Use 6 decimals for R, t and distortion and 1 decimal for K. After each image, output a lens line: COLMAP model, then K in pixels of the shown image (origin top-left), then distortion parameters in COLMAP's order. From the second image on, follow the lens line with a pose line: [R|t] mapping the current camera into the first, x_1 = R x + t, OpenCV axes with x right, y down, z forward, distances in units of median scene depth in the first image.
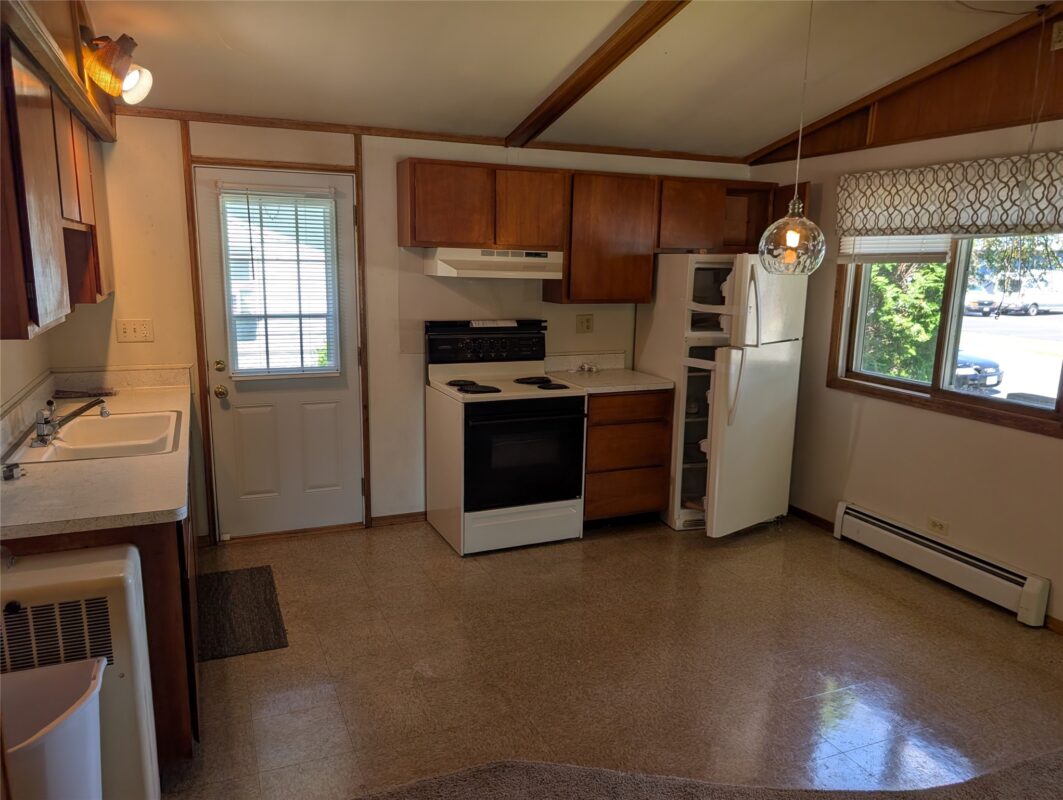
lens RADIAL K [[763.8, 0, 524.8], [0, 763.8, 414.7], [0, 0, 1]] dist [0.014994, -0.013533]
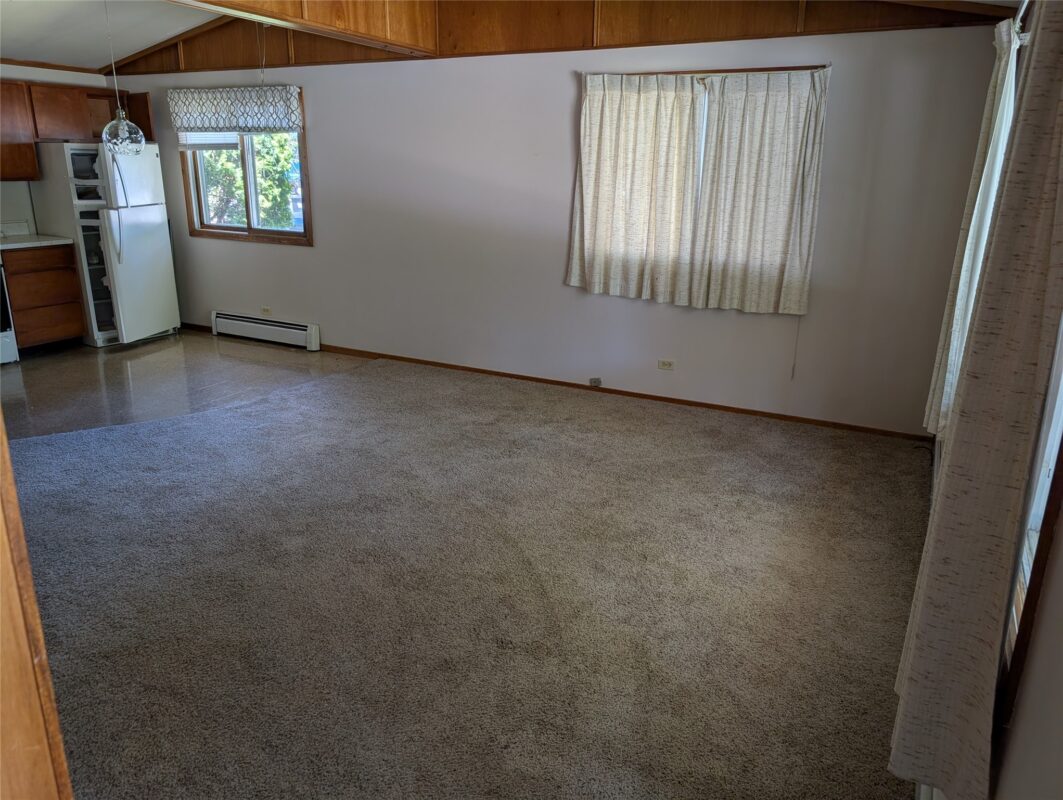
lens RADIAL K [[763.8, 0, 527.2], [0, 763.8, 394.6], [0, 0, 1]] dist [0.014994, -0.013533]
pose [[0.768288, -0.191591, 0.610759, -0.077729], [0.128081, 0.980872, 0.146576, 0.144174], [-0.627160, -0.034386, 0.778131, -0.636820]]
